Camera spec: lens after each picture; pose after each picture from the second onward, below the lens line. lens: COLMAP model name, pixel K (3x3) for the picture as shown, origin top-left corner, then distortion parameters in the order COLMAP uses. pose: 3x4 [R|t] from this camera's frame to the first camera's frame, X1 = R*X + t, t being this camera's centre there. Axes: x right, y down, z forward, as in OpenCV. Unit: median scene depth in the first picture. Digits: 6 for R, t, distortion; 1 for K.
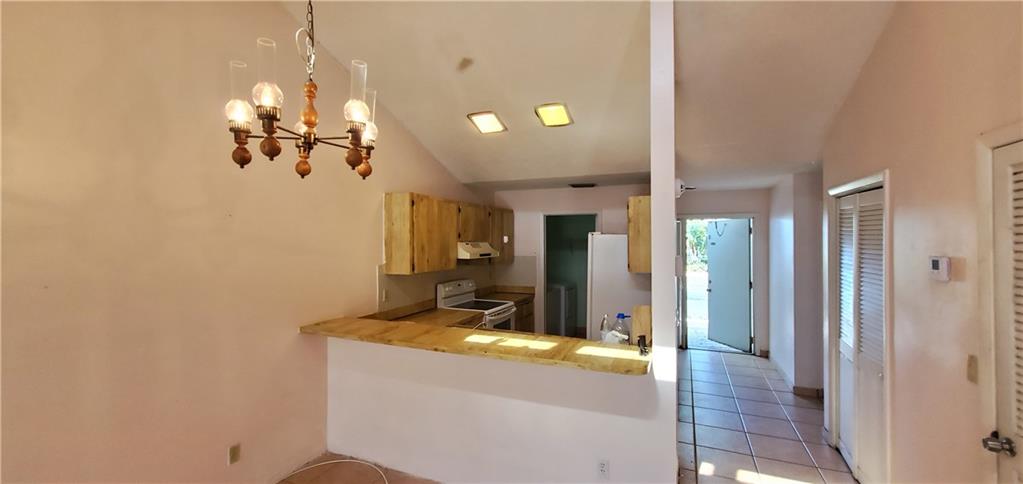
lens RADIAL K [[405.4, 0, 517.7], [0, 405.4, 238.7], [0, 0, 1]] dist [0.004301, 0.000103]
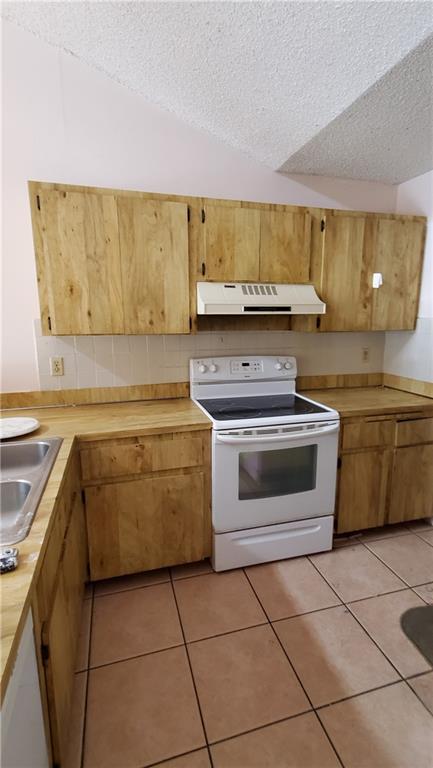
lens RADIAL K [[365.1, 0, 216.5], [0, 365.1, 384.0], [0, 0, 1]] dist [0.004847, 0.000186]
pose [[0.627123, 0.142180, -0.765834, 0.243433], [0.006120, 0.982269, 0.187375, 0.048590], [0.778896, -0.122194, 0.615134, 0.699570]]
